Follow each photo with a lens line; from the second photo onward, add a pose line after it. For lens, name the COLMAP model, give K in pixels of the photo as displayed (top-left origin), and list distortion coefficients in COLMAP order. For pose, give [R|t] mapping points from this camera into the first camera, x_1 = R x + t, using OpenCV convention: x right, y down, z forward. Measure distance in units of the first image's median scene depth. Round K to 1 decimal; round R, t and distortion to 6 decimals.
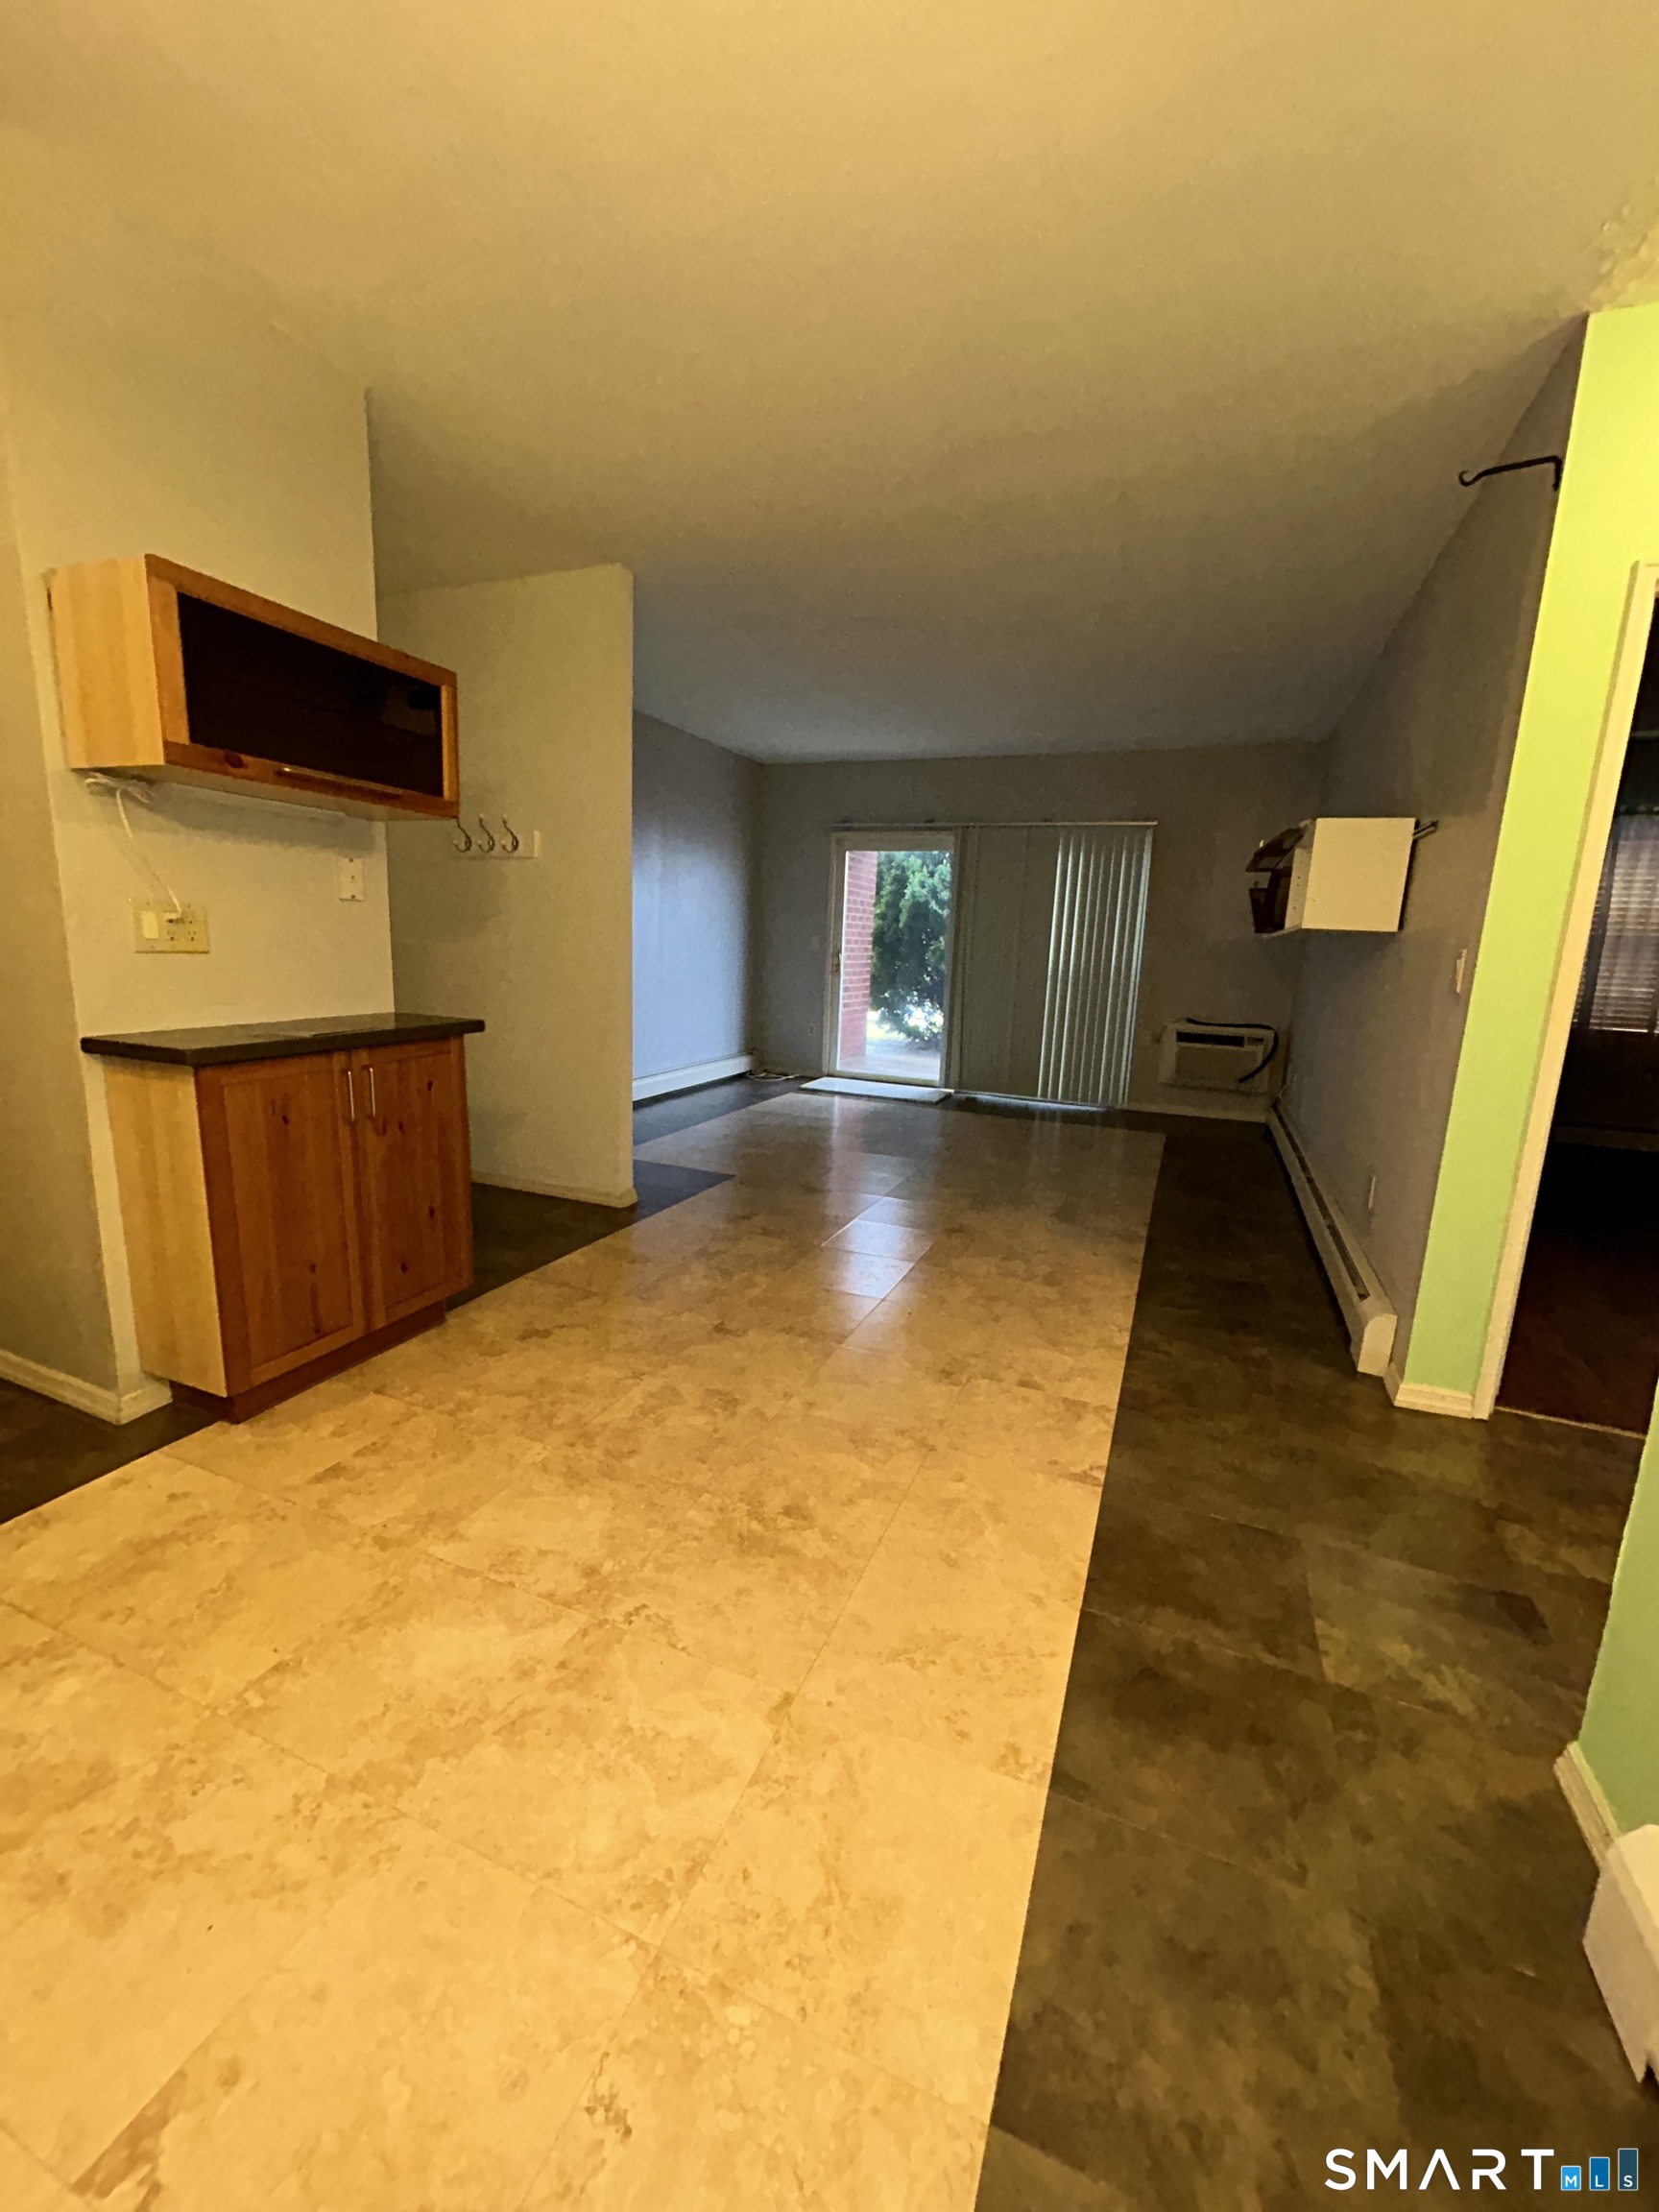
lens RADIAL K [[887.0, 0, 824.7], [0, 887.0, 1108.3], [0, 0, 1]] dist [-0.002507, -0.000064]
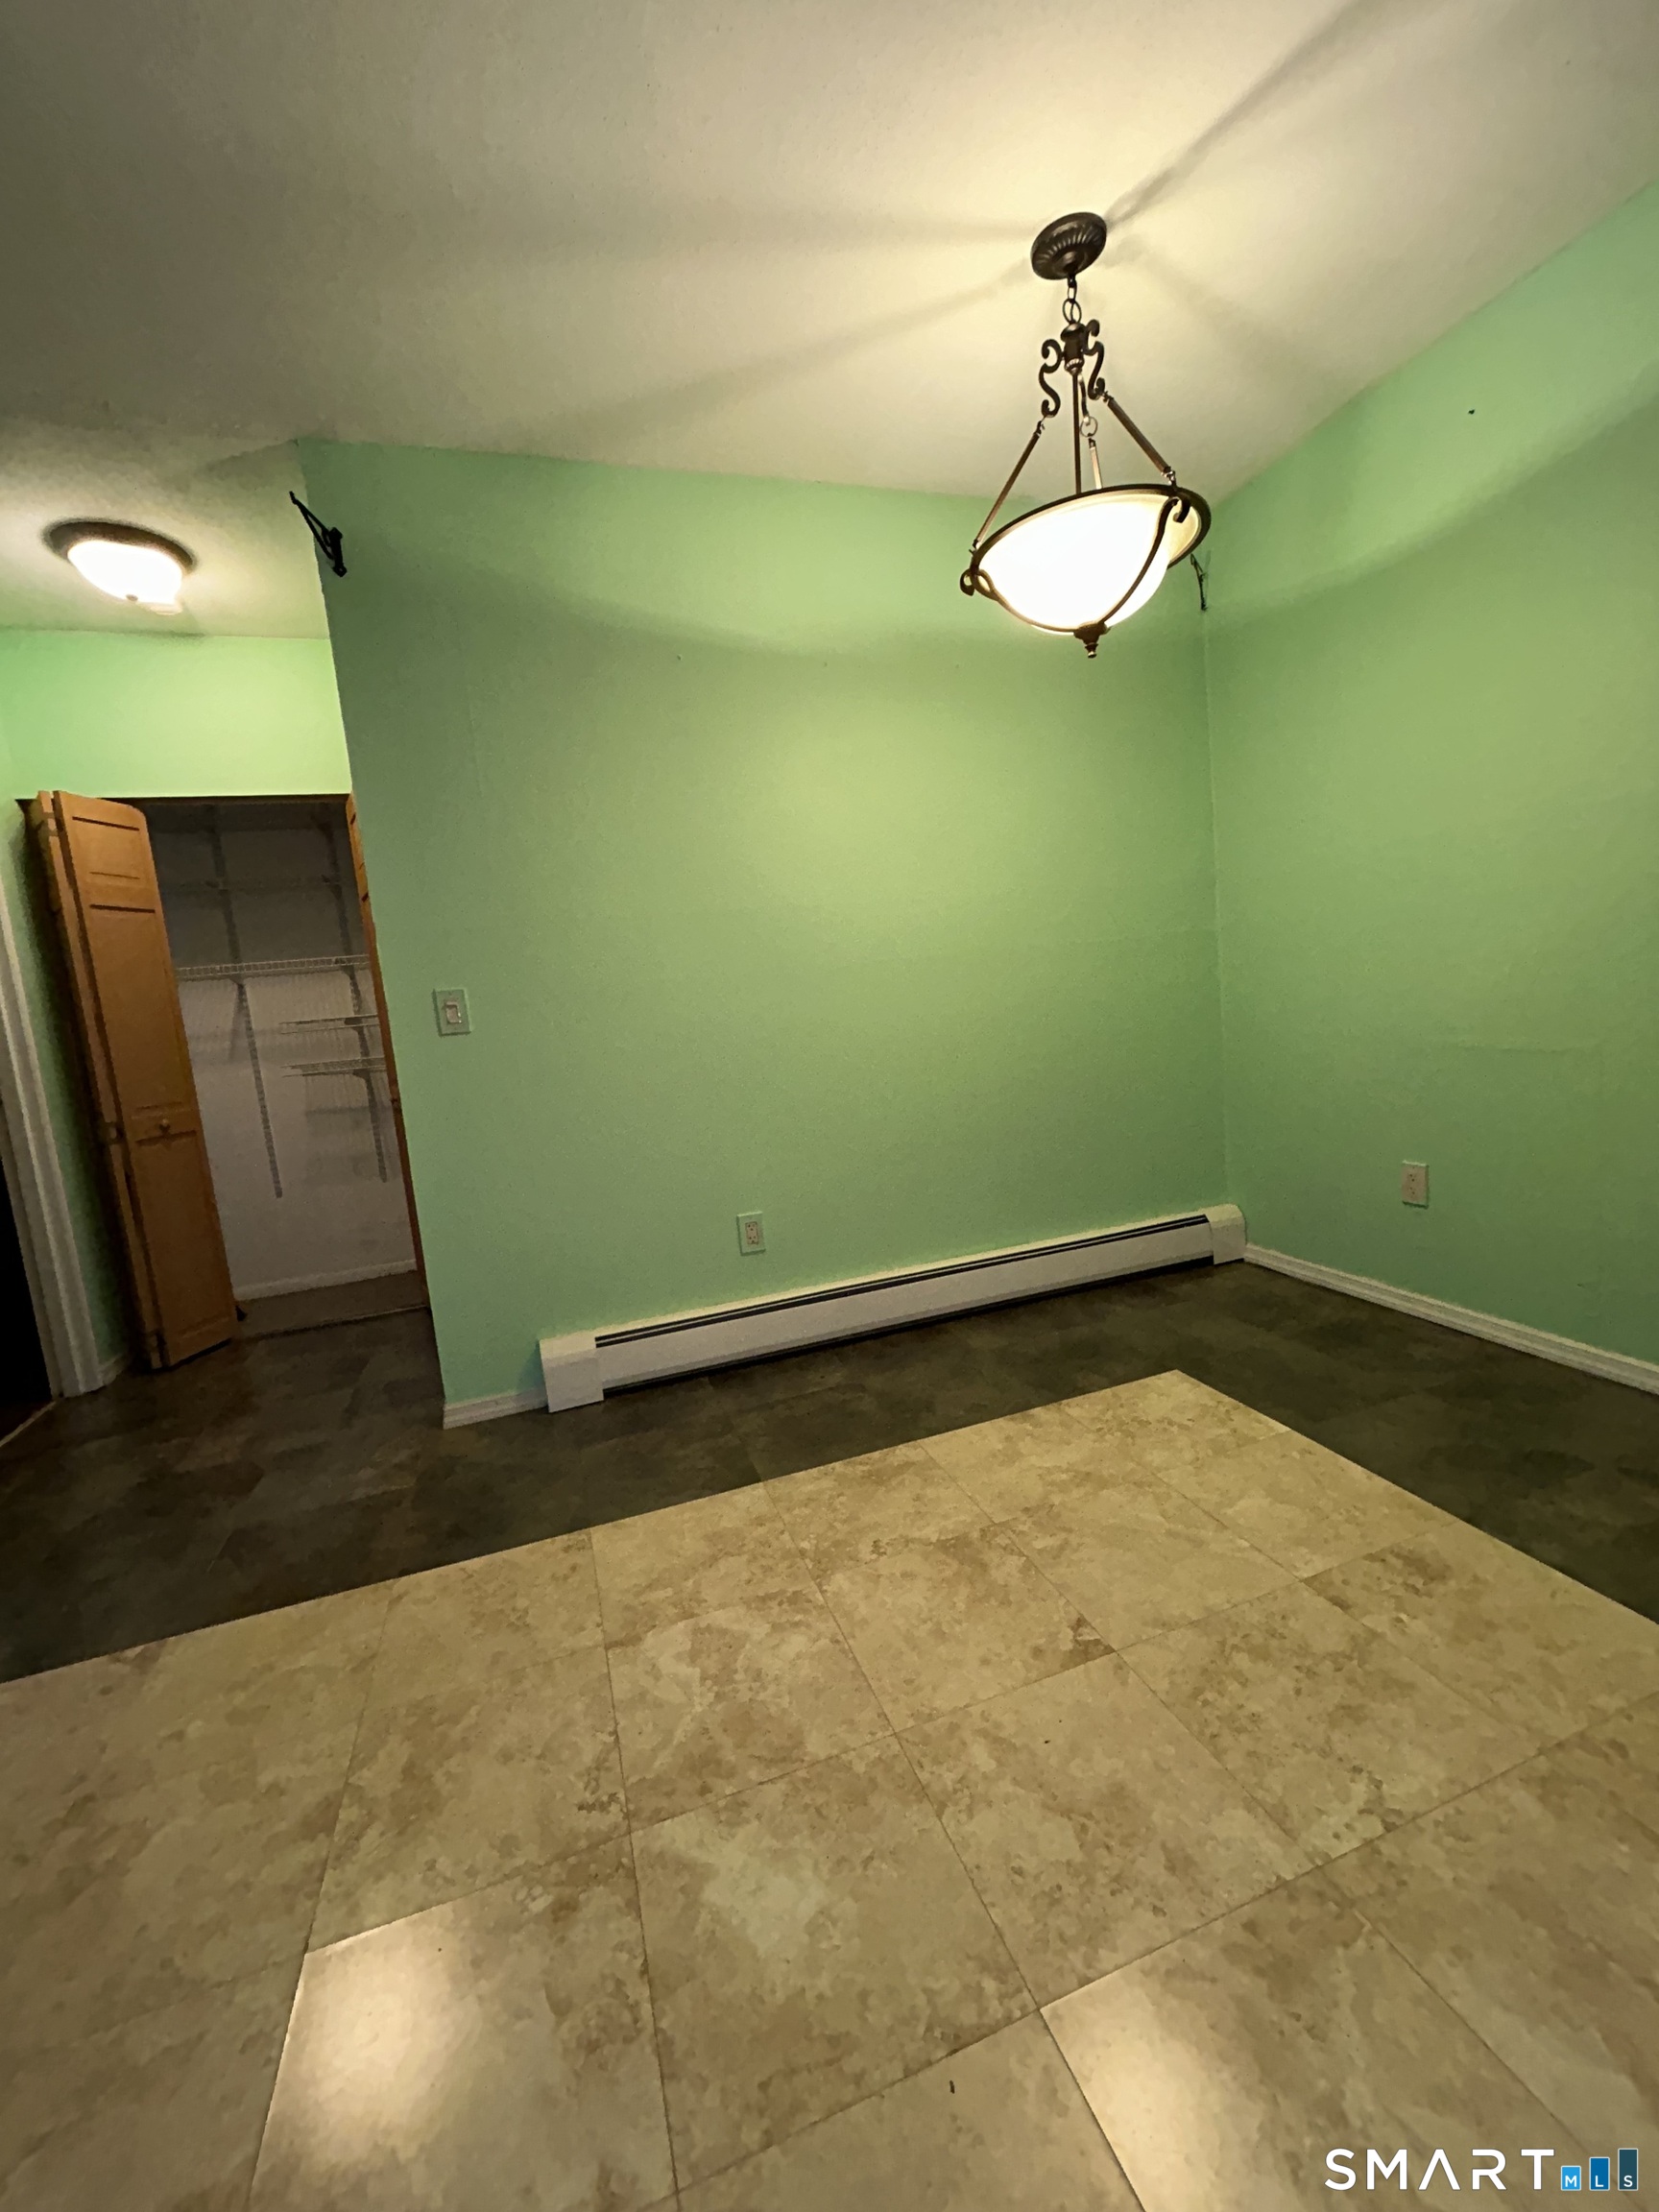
lens RADIAL K [[887.0, 0, 829.9], [0, 887.0, 1110.6], [0, 0, 1]] dist [-0.002507, -0.000064]
pose [[-0.665738, -0.072931, 0.742613, -1.126635], [0.199065, 0.941785, 0.270949, -0.250363], [-0.719142, 0.328209, -0.612465, 1.408894]]
